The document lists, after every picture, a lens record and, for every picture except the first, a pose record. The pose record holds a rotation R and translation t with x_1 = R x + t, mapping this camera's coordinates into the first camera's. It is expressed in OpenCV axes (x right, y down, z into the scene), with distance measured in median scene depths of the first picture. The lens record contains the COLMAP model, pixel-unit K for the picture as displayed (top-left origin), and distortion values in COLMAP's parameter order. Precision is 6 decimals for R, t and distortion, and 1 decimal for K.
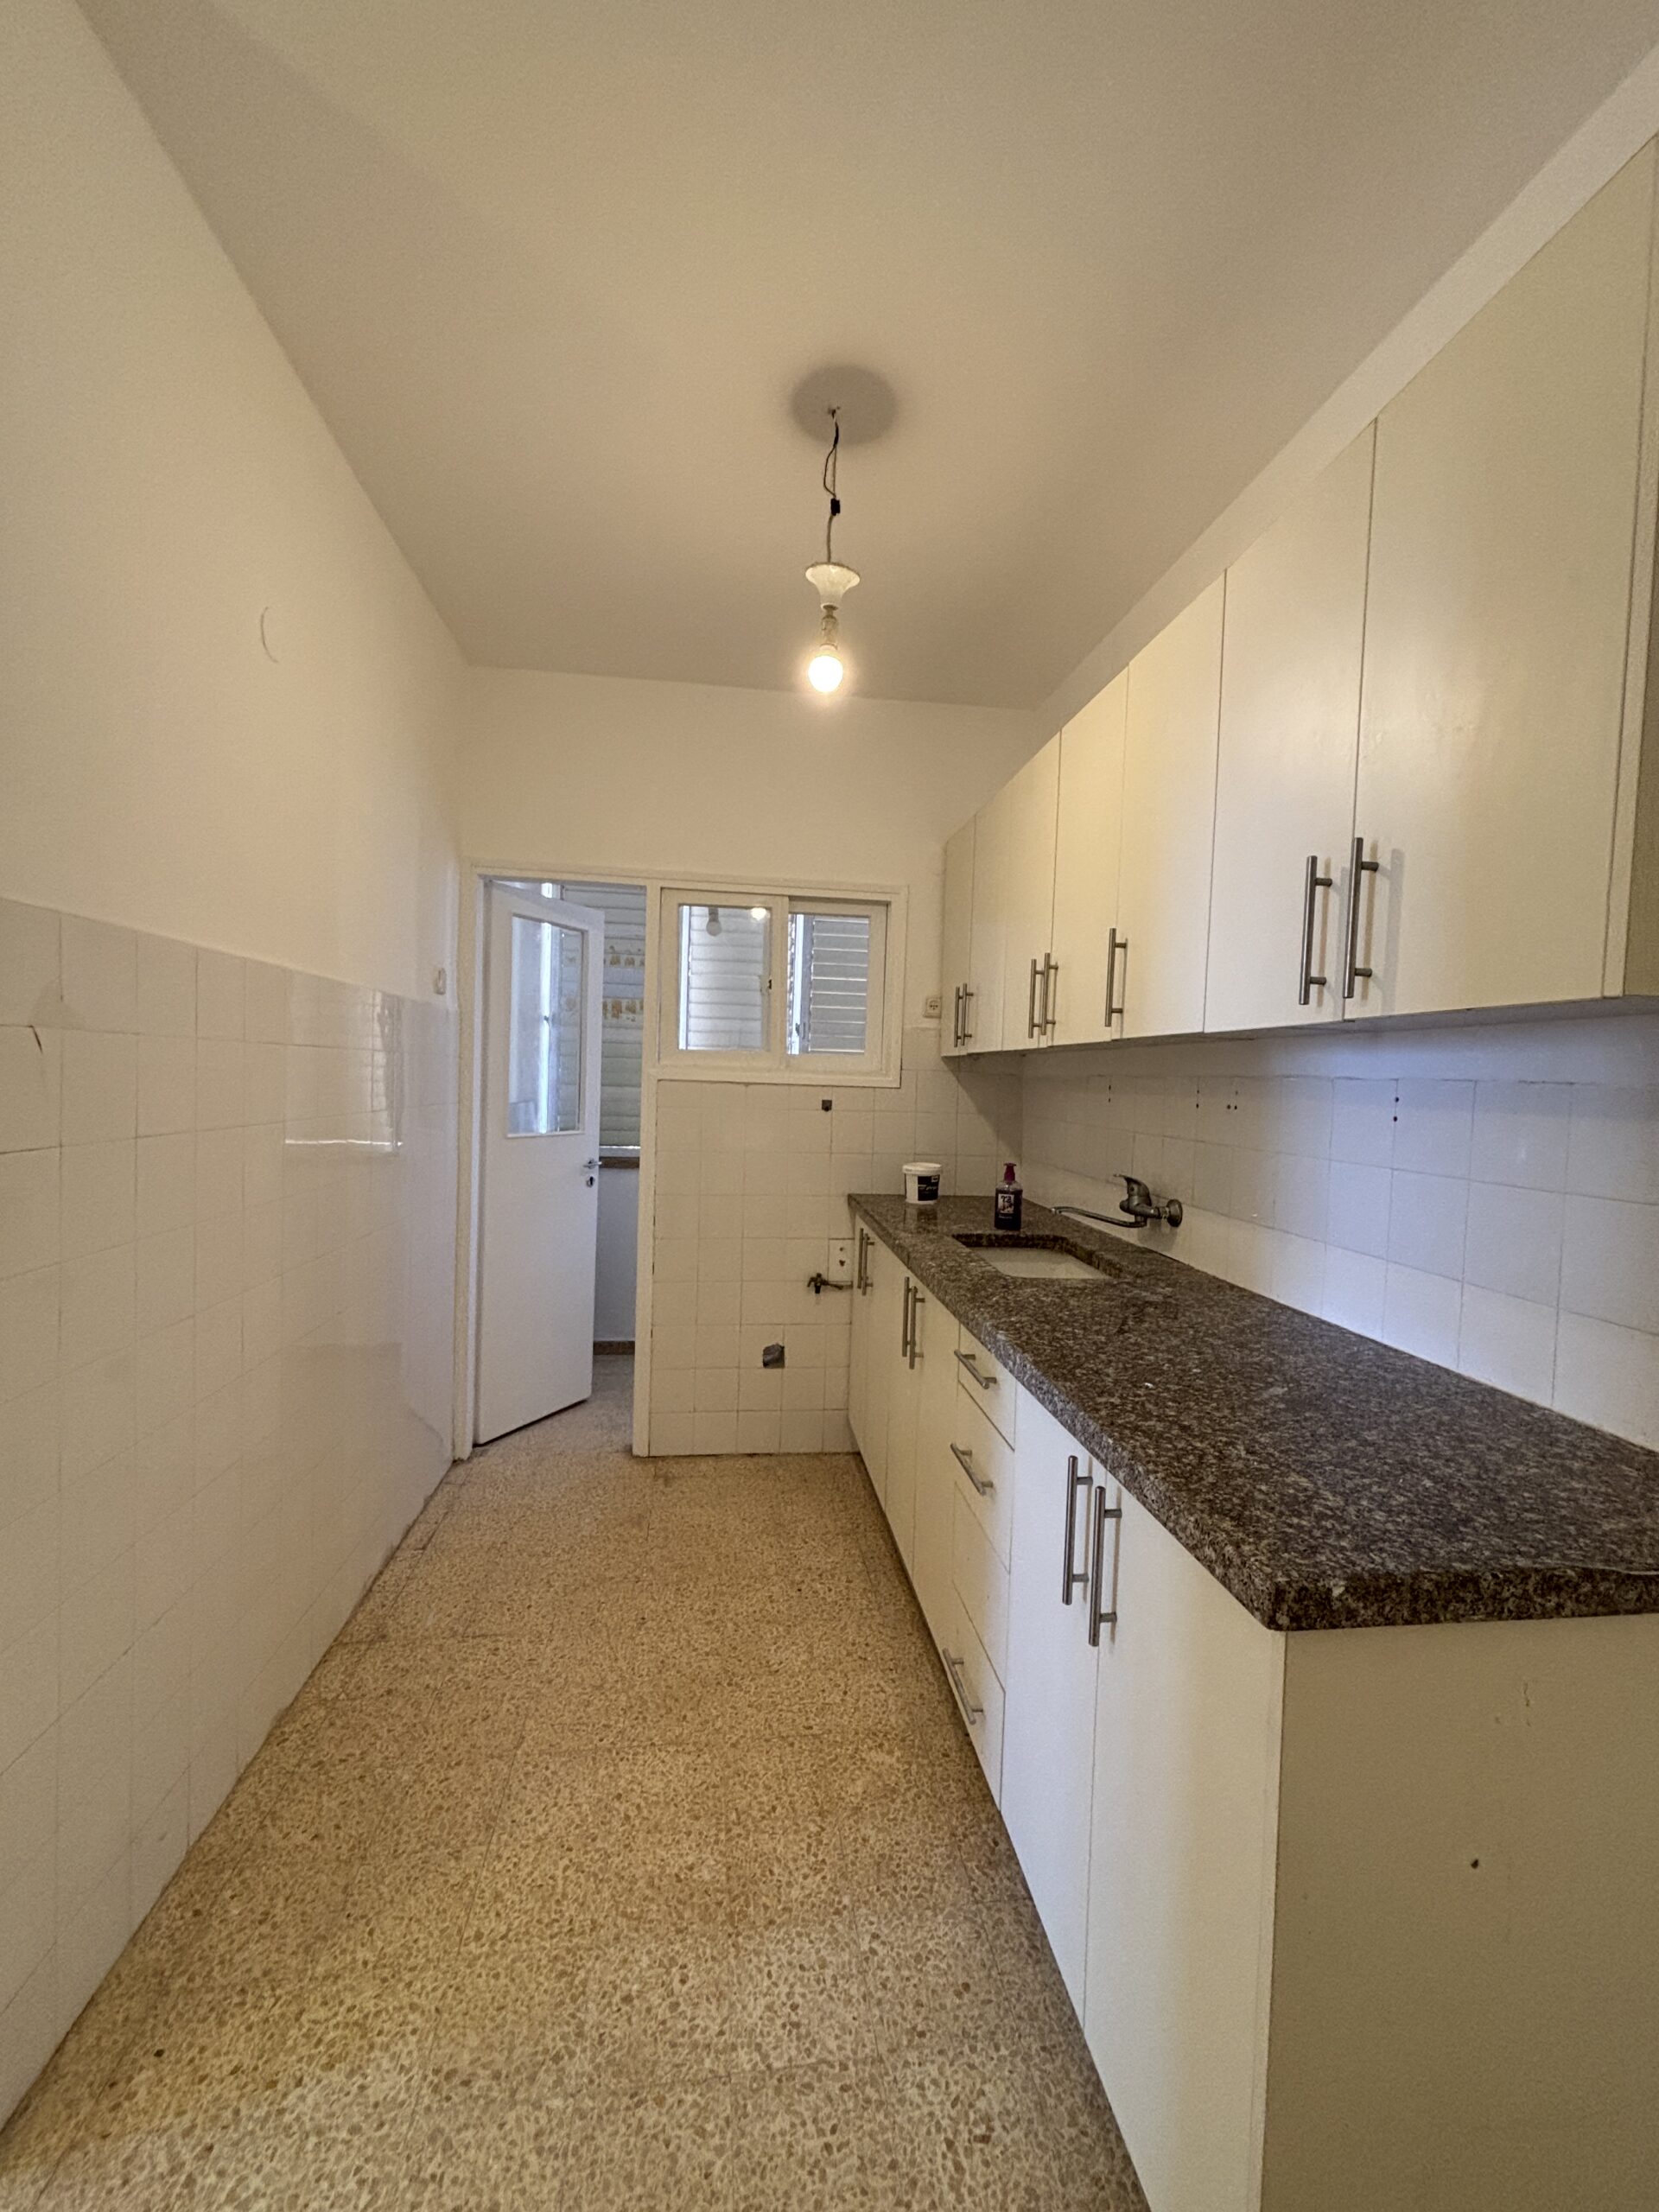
lens RADIAL K [[896.8, 0, 826.6], [0, 896.8, 1106.6], [0, 0, 1]] dist [0.002952, -0.000863]
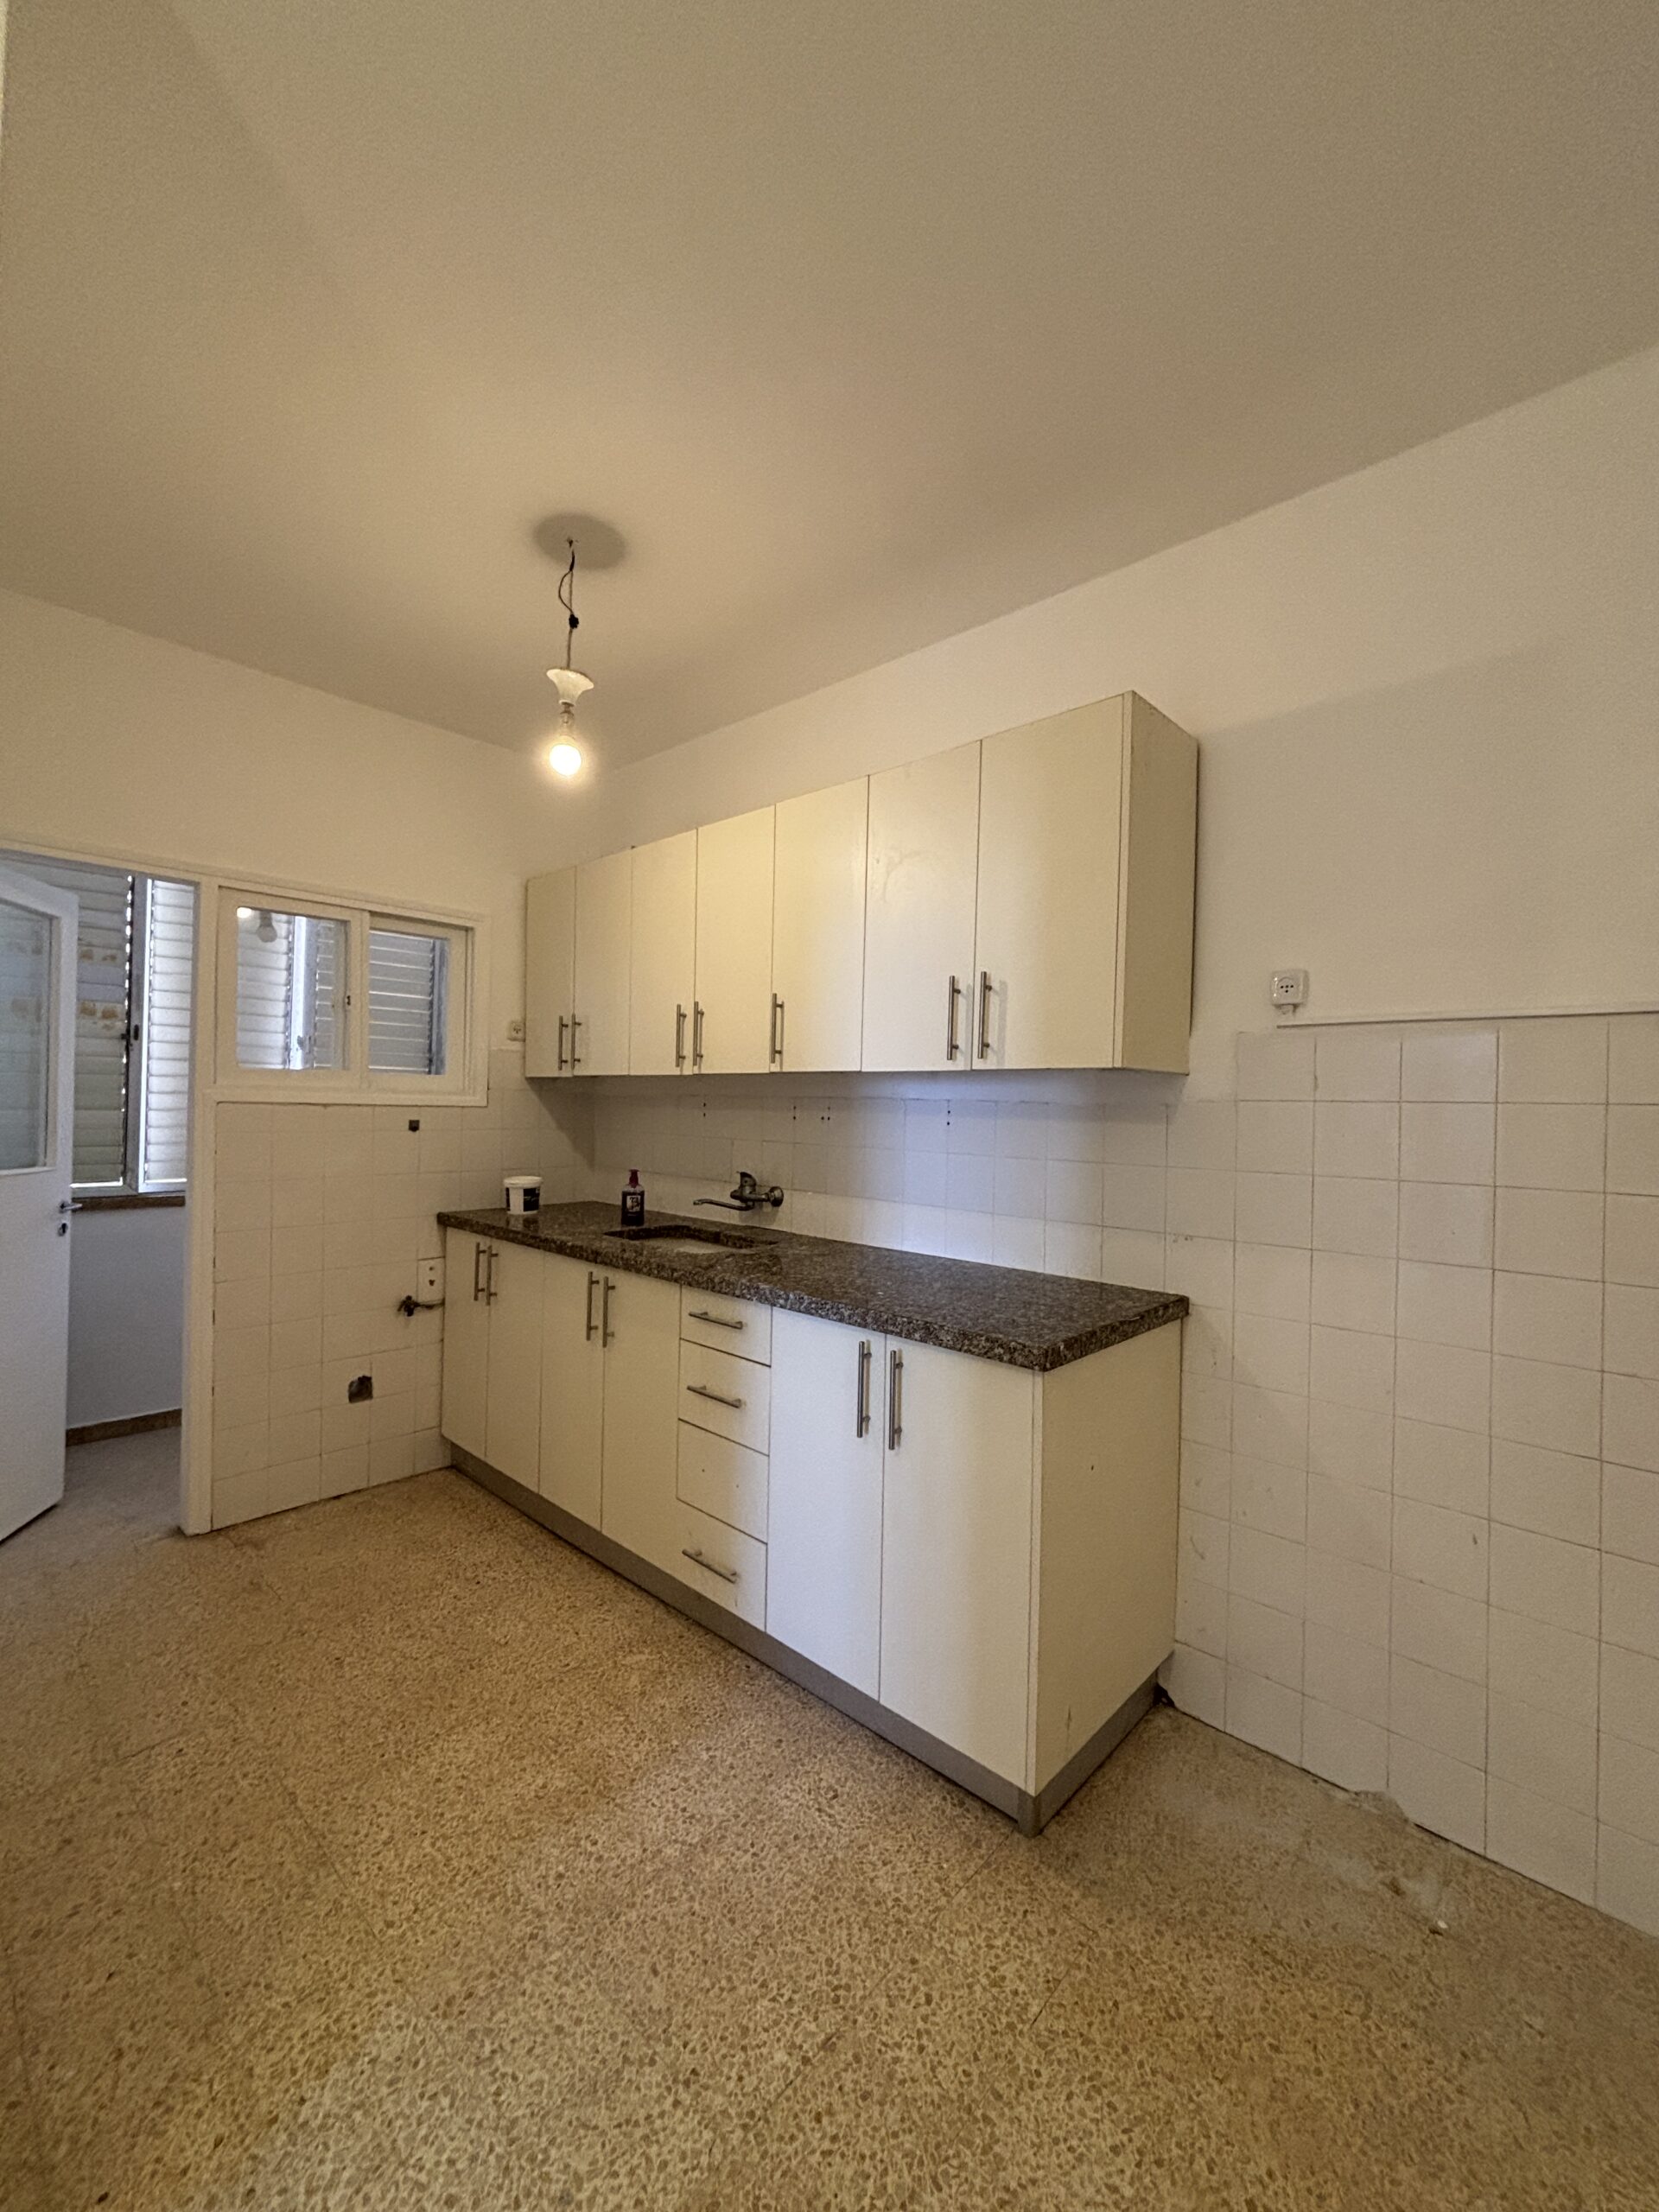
lens RADIAL K [[896.8, 0, 836.3], [0, 896.8, 1107.1], [0, 0, 1]] dist [0.002952, -0.000863]
pose [[0.766372, -0.017327, 0.642163, -0.433279], [0.023289, 0.999728, -0.000818, -0.015301], [-0.641975, 0.015582, 0.766567, -0.107649]]
